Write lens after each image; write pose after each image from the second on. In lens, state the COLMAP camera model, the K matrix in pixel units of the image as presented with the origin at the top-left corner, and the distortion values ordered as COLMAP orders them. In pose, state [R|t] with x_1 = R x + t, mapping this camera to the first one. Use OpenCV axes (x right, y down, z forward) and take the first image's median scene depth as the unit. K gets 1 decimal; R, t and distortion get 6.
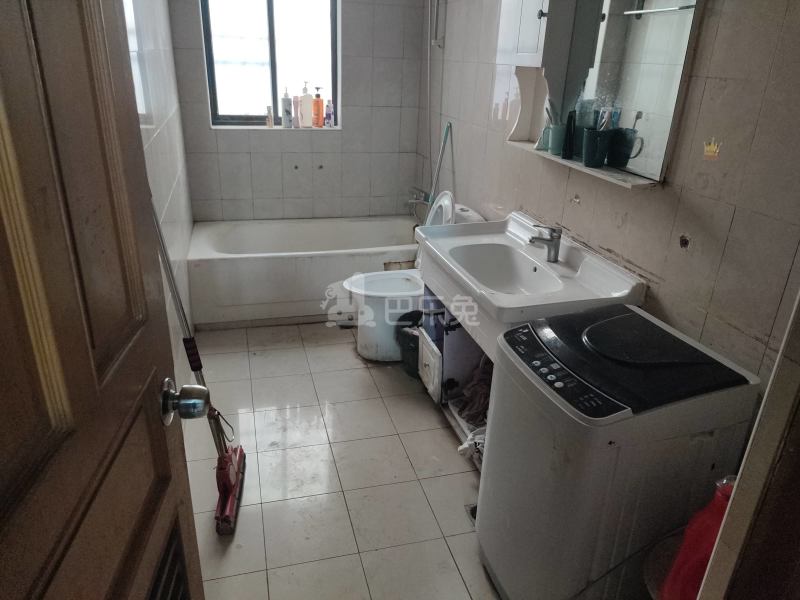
lens RADIAL K [[585.4, 0, 397.4], [0, 585.4, 297.4], [0, 0, 1]] dist [0.045864, -0.036181]
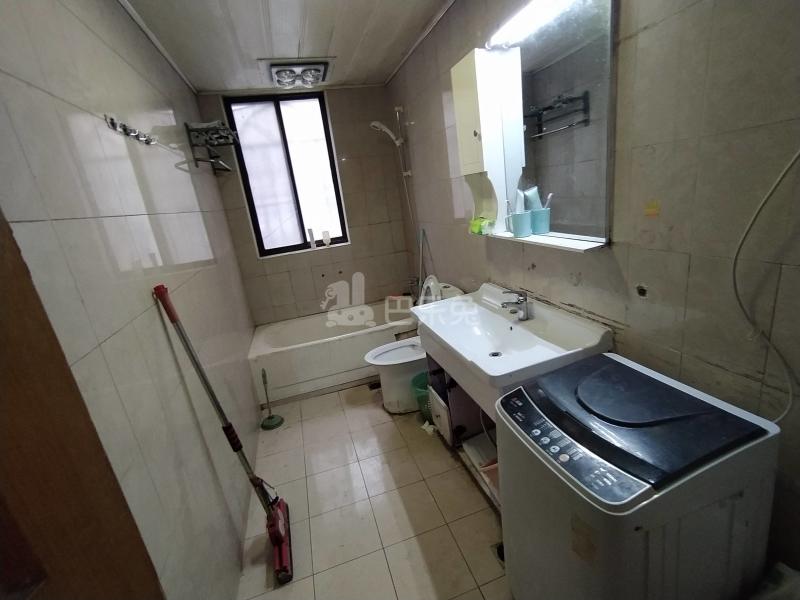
lens RADIAL K [[377.8, 0, 405.8], [0, 377.8, 298.4], [0, 0, 1]] dist [-0.031066, 0.028922]
pose [[0.985882, -0.167199, -0.009036, 0.037893], [0.164991, 0.979230, -0.117838, -0.053389], [0.028551, 0.114684, 0.992992, 0.215087]]
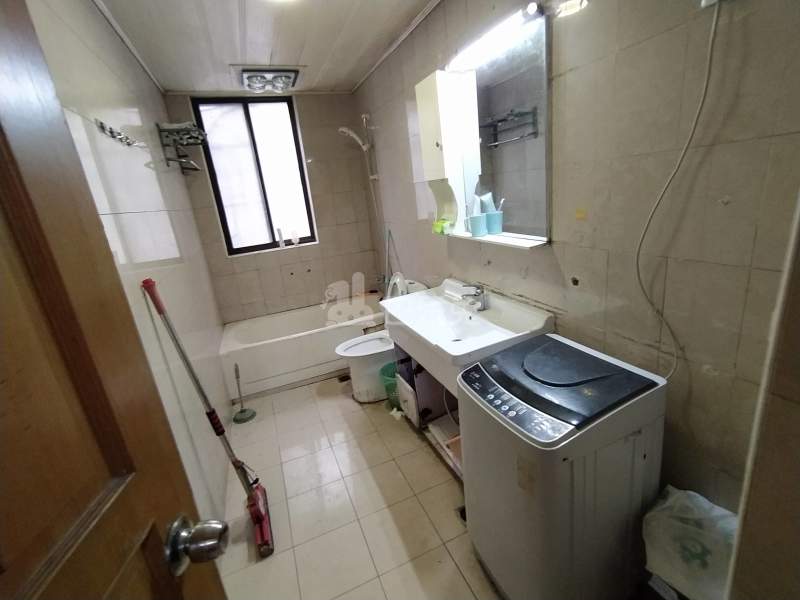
lens RADIAL K [[375.4, 0, 407.8], [0, 375.4, 295.1], [0, 0, 1]] dist [-0.036233, 0.026244]
pose [[0.980077, -0.174921, 0.094088, 0.019723], [0.184846, 0.976611, -0.109834, -0.030942], [-0.072675, 0.125037, 0.989487, 0.143421]]
